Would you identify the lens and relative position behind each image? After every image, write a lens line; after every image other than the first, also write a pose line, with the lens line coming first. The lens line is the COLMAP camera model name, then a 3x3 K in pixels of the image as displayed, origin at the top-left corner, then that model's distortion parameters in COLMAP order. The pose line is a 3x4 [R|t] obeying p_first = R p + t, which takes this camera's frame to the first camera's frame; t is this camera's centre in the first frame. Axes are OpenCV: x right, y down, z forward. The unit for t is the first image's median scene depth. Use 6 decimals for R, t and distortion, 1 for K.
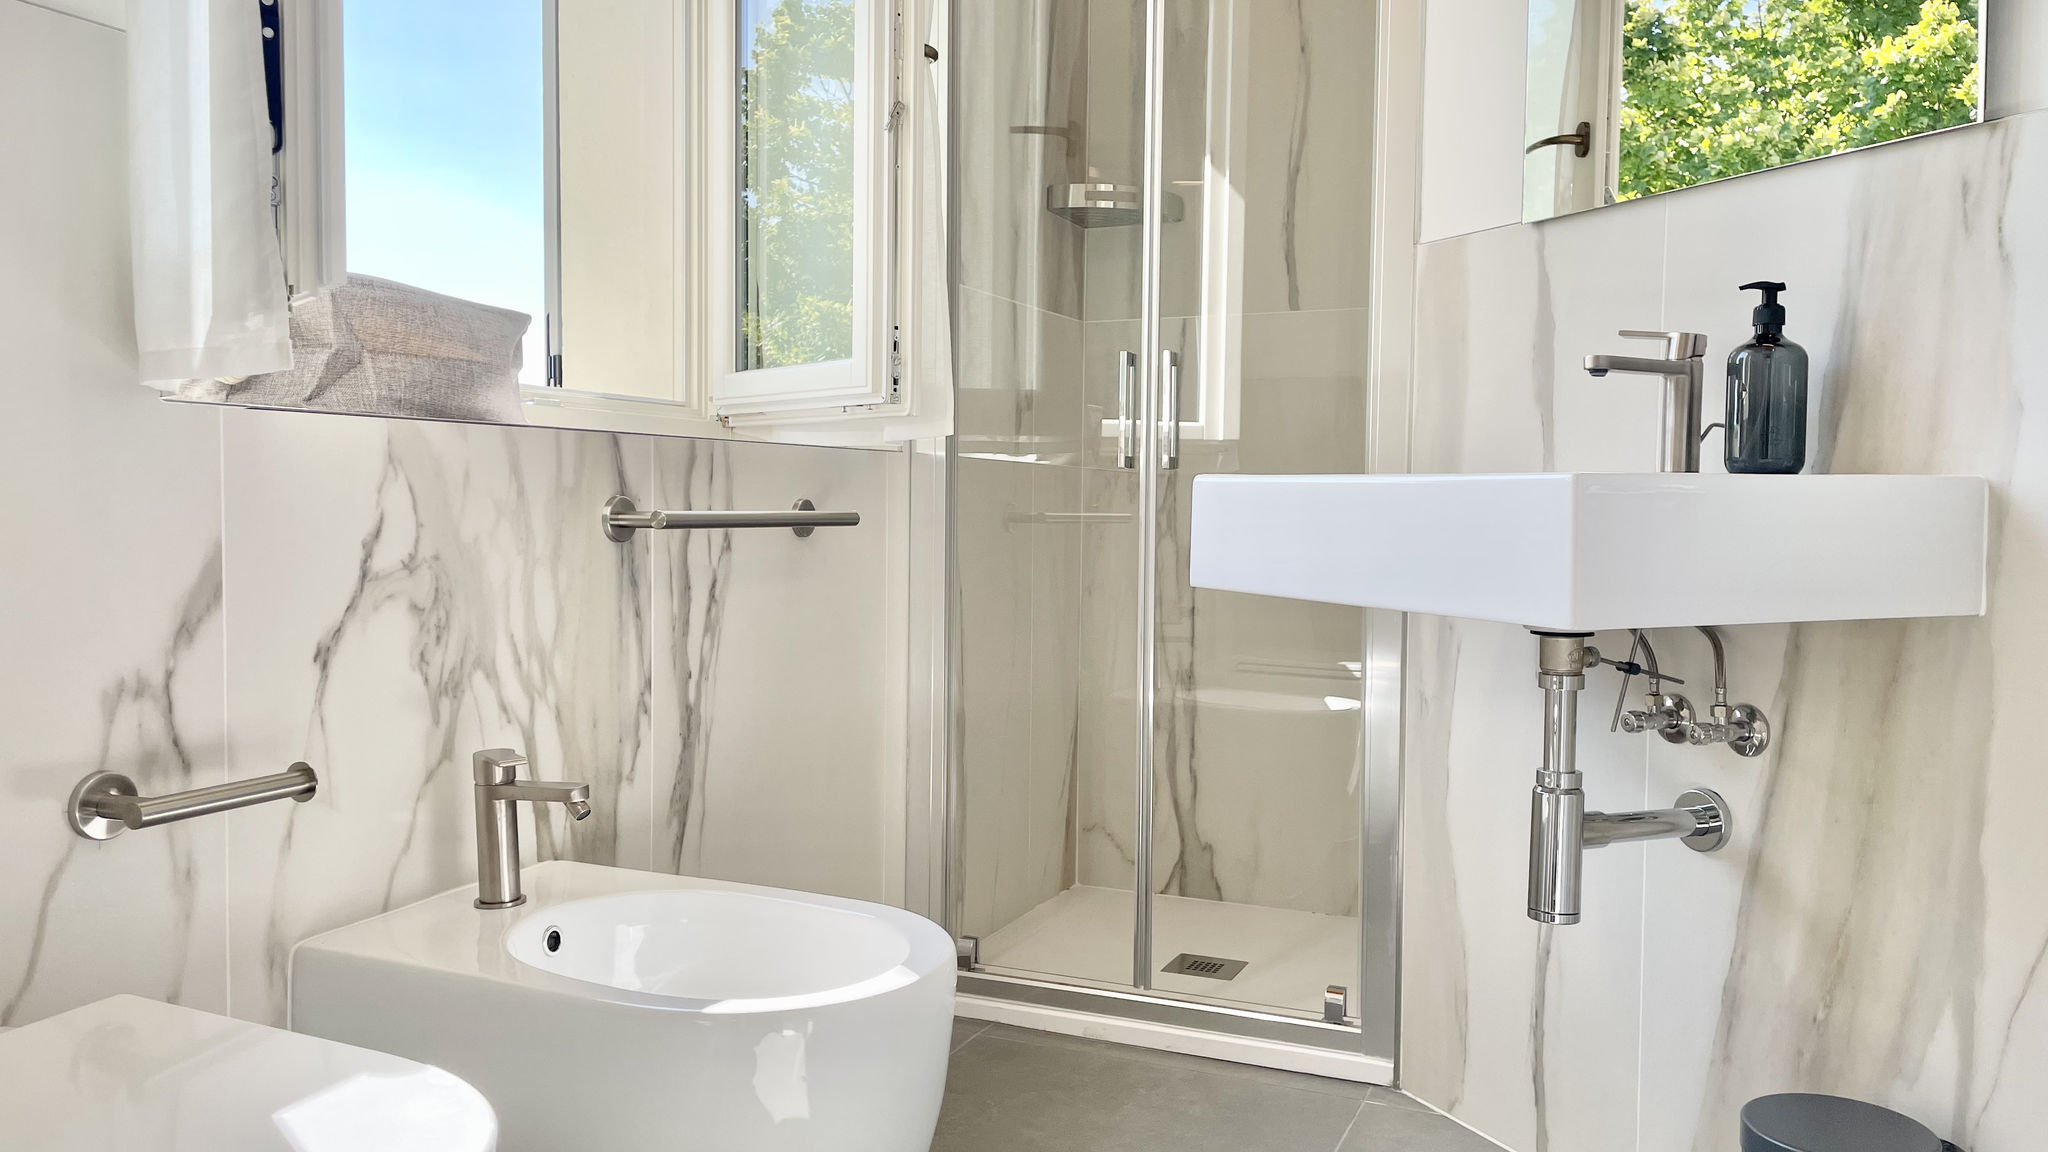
lens RADIAL K [[1547.0, 0, 1029.5], [0, 1547.0, 565.4], [0, 0, 1]] dist [0.118951, -0.156854]
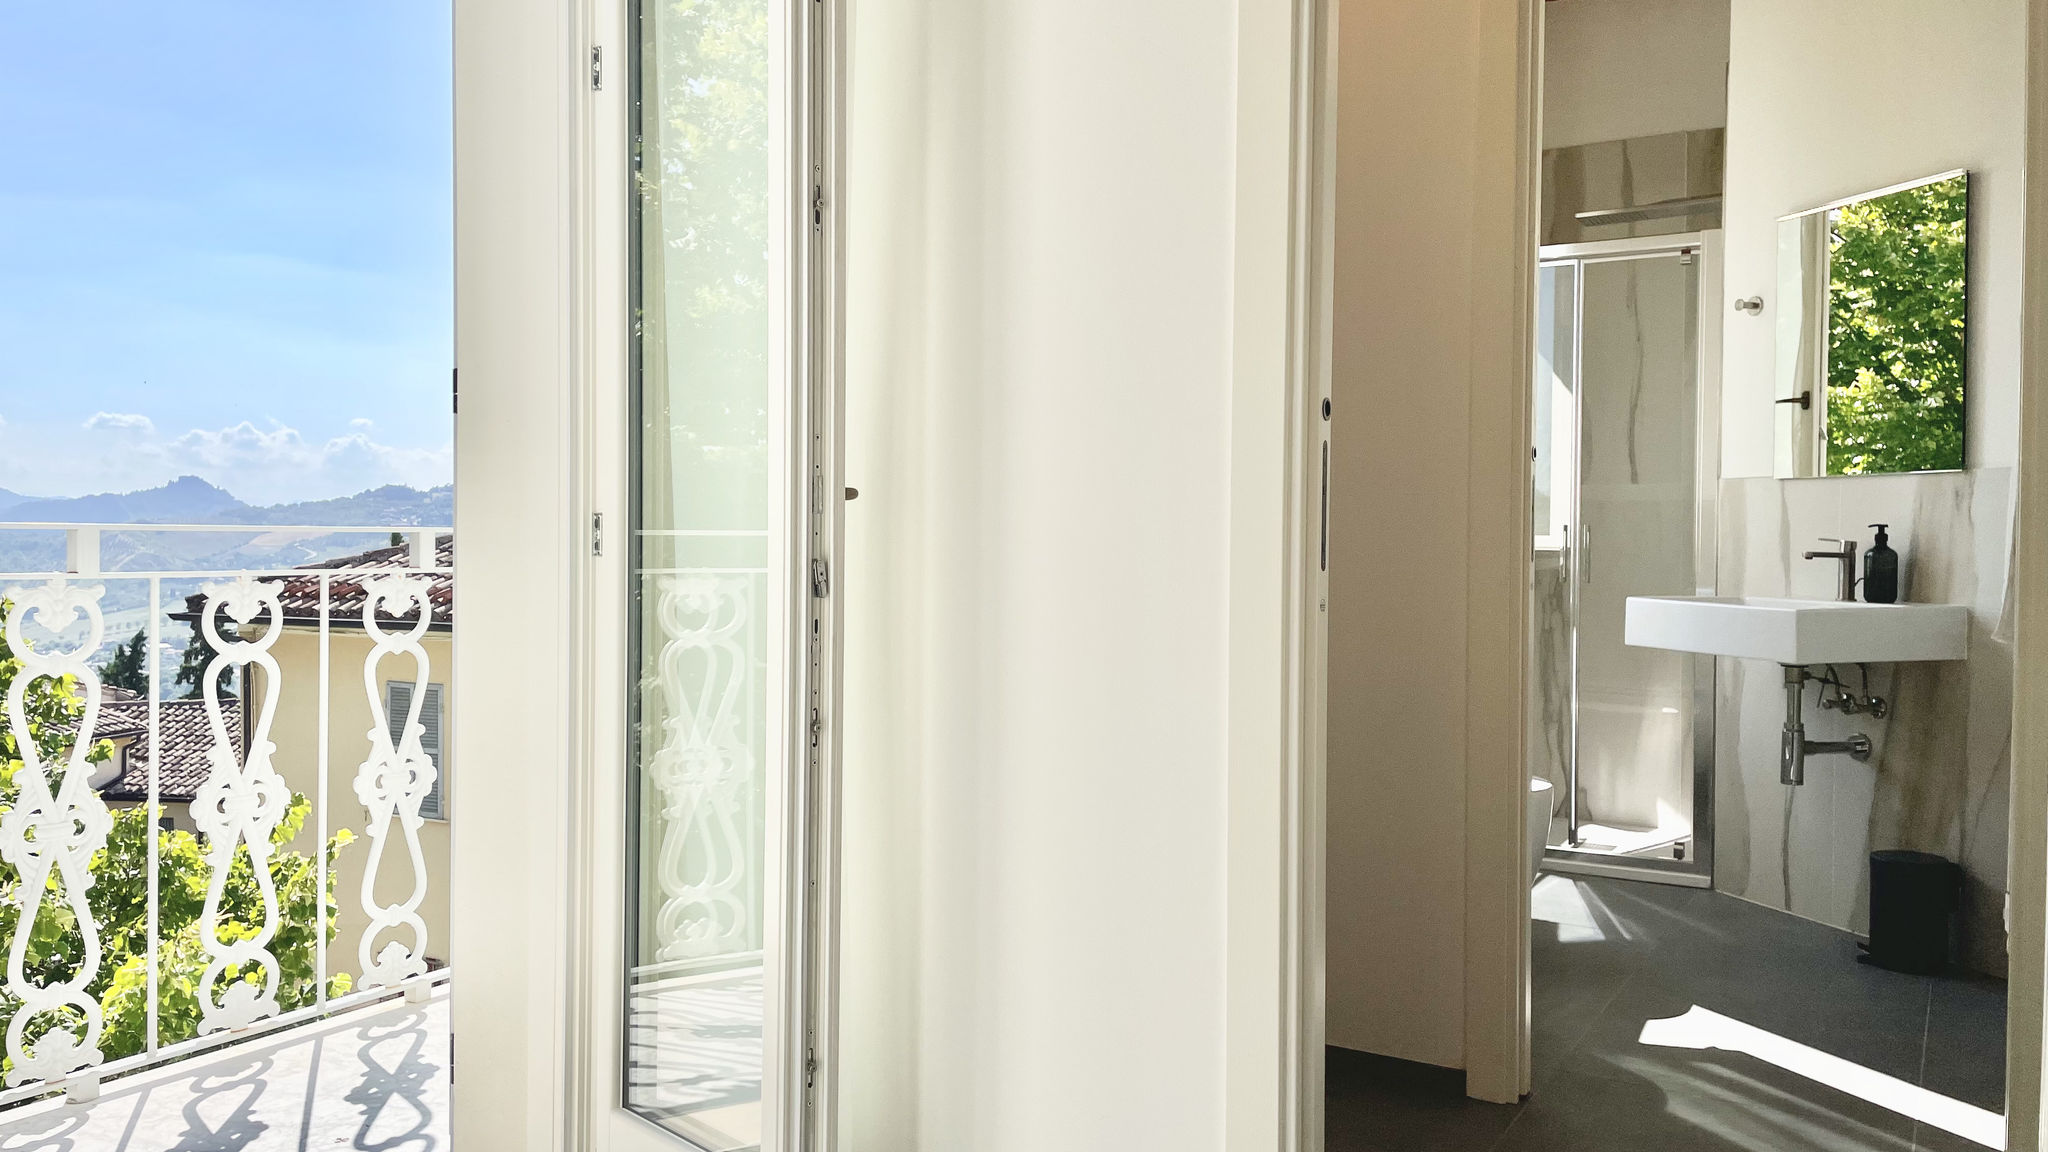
lens RADIAL K [[1547.0, 0, 1029.5], [0, 1547.0, 565.4], [0, 0, 1]] dist [0.118951, -0.156854]
pose [[0.991354, -0.001544, -0.131206, -0.500217], [-0.001718, 0.999692, -0.024746, -0.048214], [0.131204, 0.024758, 0.991046, -1.538093]]
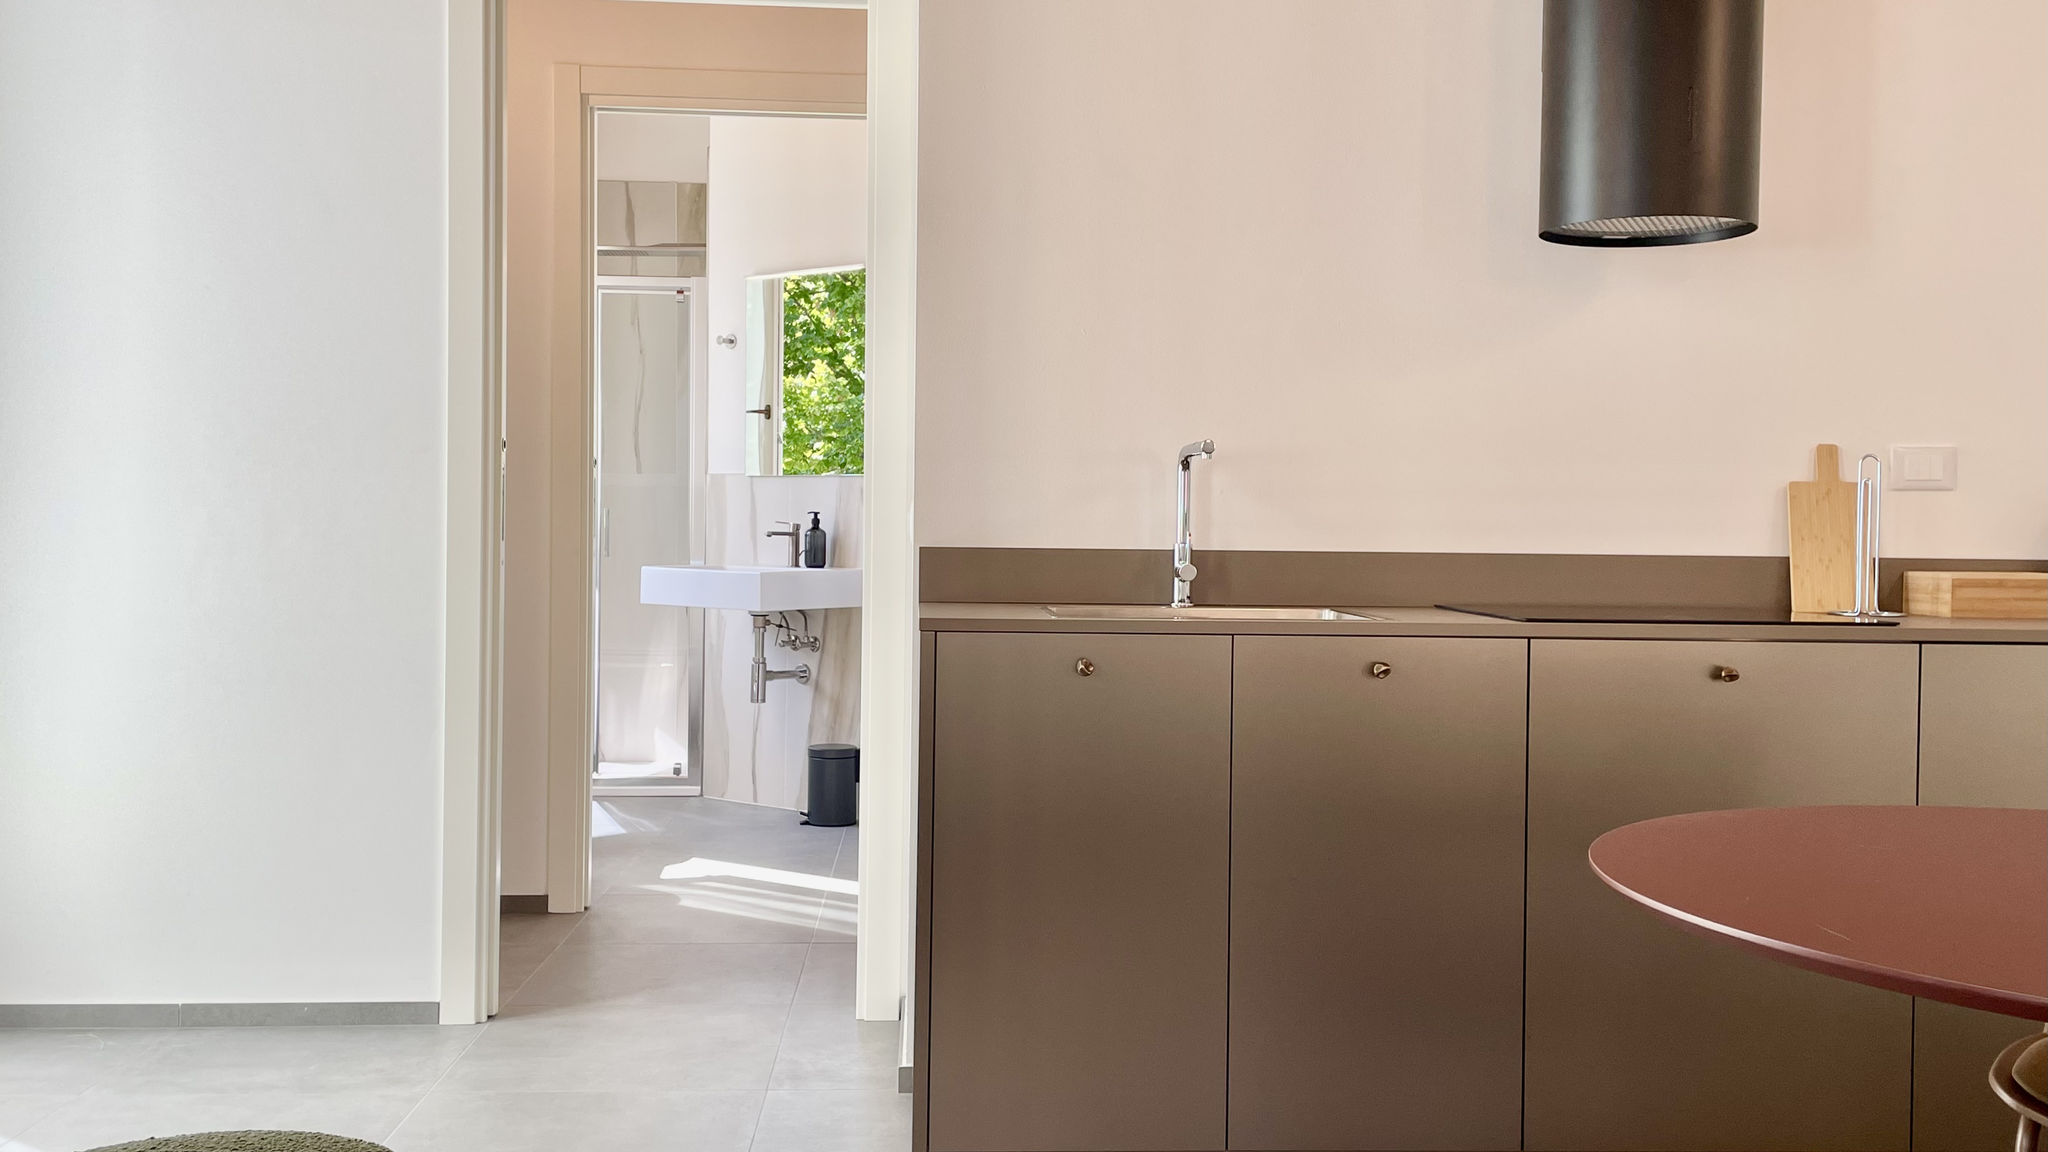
lens RADIAL K [[1917.7, 0, 1071.9], [0, 1917.7, 567.6], [0, 0, 1]] dist [0.095215, -0.002513]
pose [[0.888055, -0.008197, 0.459665, -0.909868], [0.014260, 0.999851, -0.009720, -0.008112], [-0.459517, 0.015186, 0.888039, -2.815651]]
